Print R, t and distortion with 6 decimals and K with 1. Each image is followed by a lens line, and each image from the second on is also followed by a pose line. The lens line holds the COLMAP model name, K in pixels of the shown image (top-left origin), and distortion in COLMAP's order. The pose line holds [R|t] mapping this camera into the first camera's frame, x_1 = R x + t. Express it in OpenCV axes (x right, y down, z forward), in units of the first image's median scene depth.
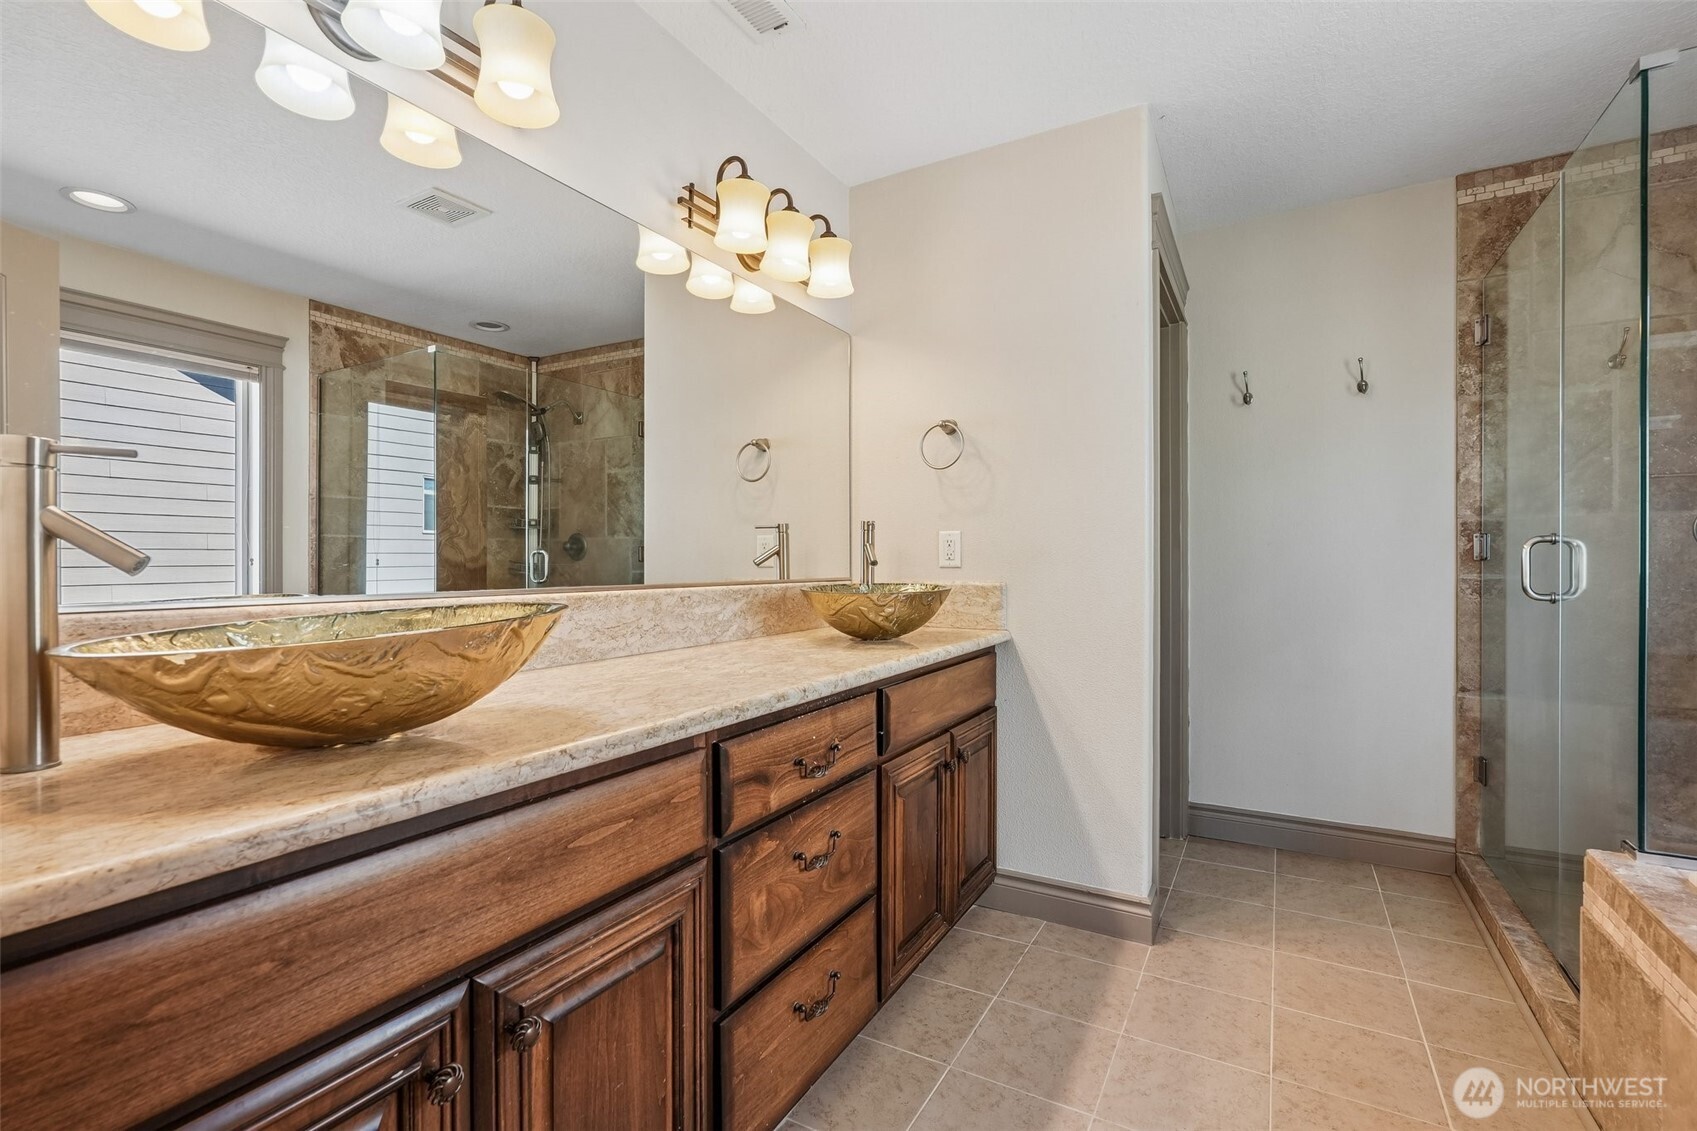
lens RADIAL K [[754.3, 0, 846.7], [0, 754.3, 566.0], [0, 0, 1]] dist [-0.012449, 0.005249]
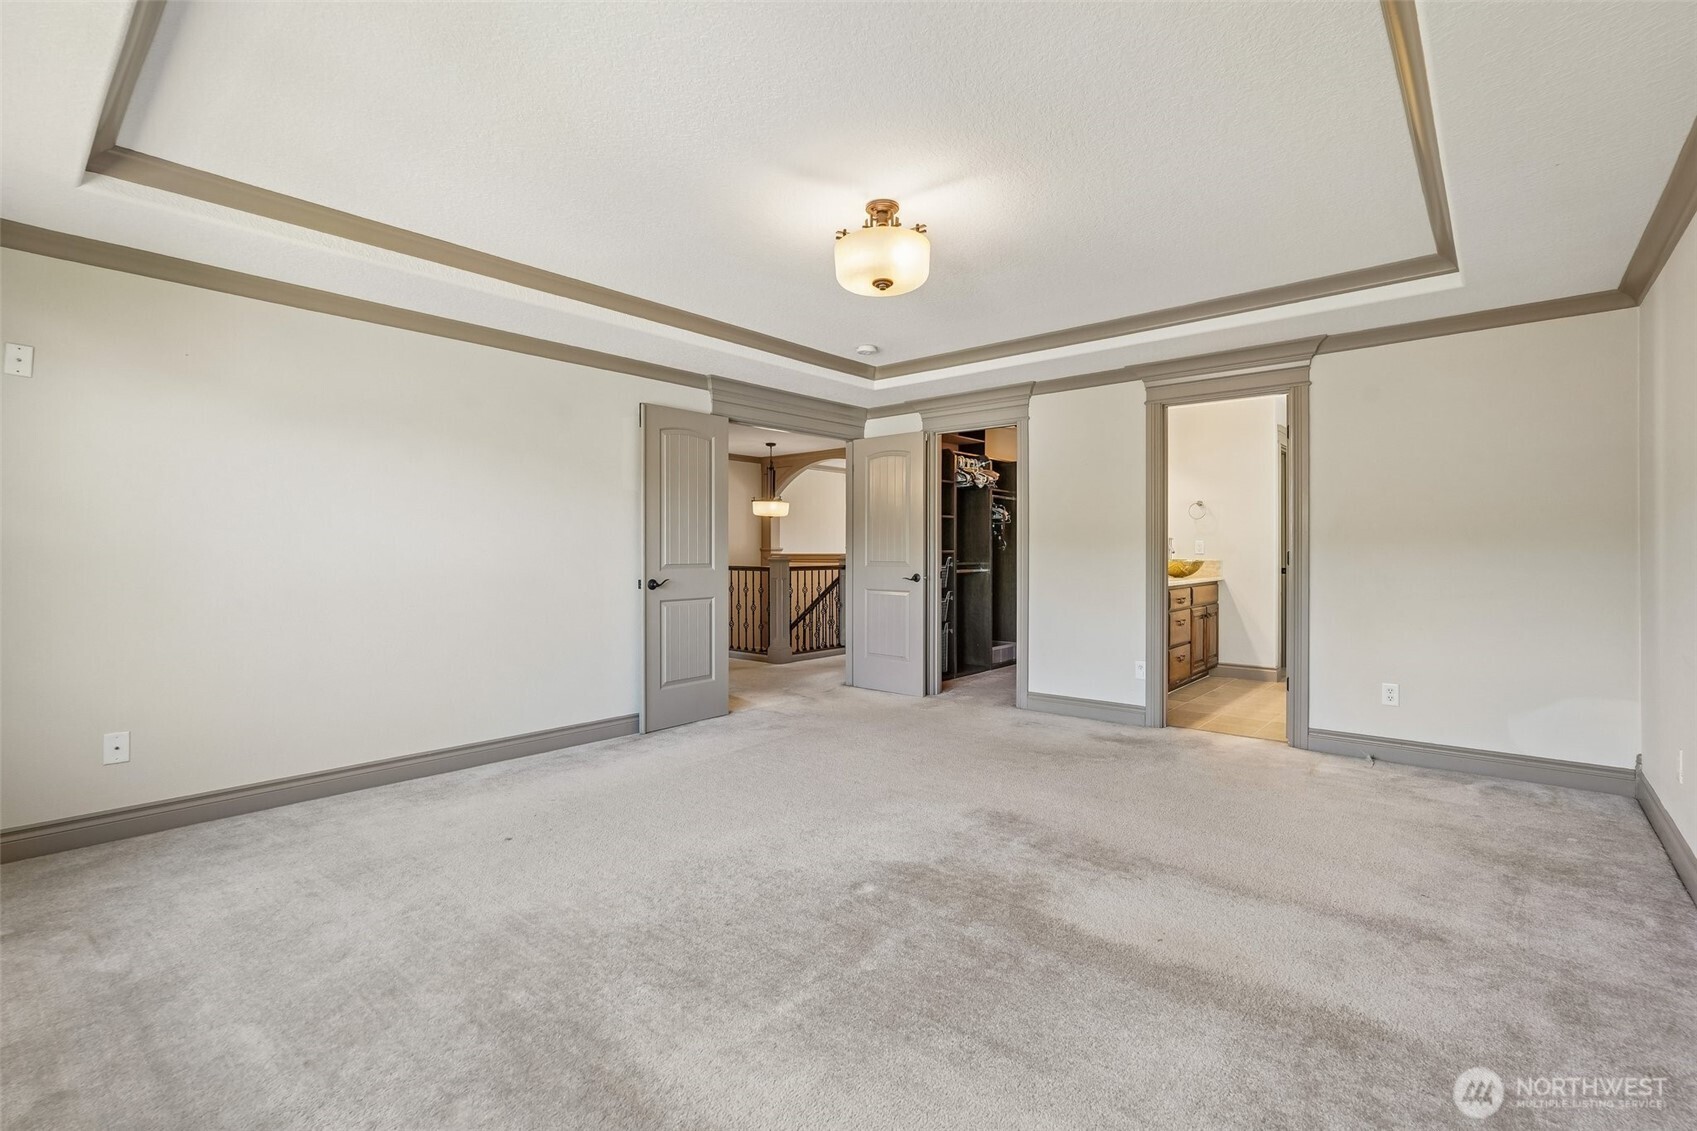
lens RADIAL K [[754.3, 0, 852.3], [0, 754.3, 557.2], [0, 0, 1]] dist [-0.012449, 0.005249]
pose [[0.980999, -0.002562, -0.193994, -0.624878], [0.003509, 0.999984, 0.004535, -0.003143], [0.193979, -0.005129, 0.980992, -2.116288]]
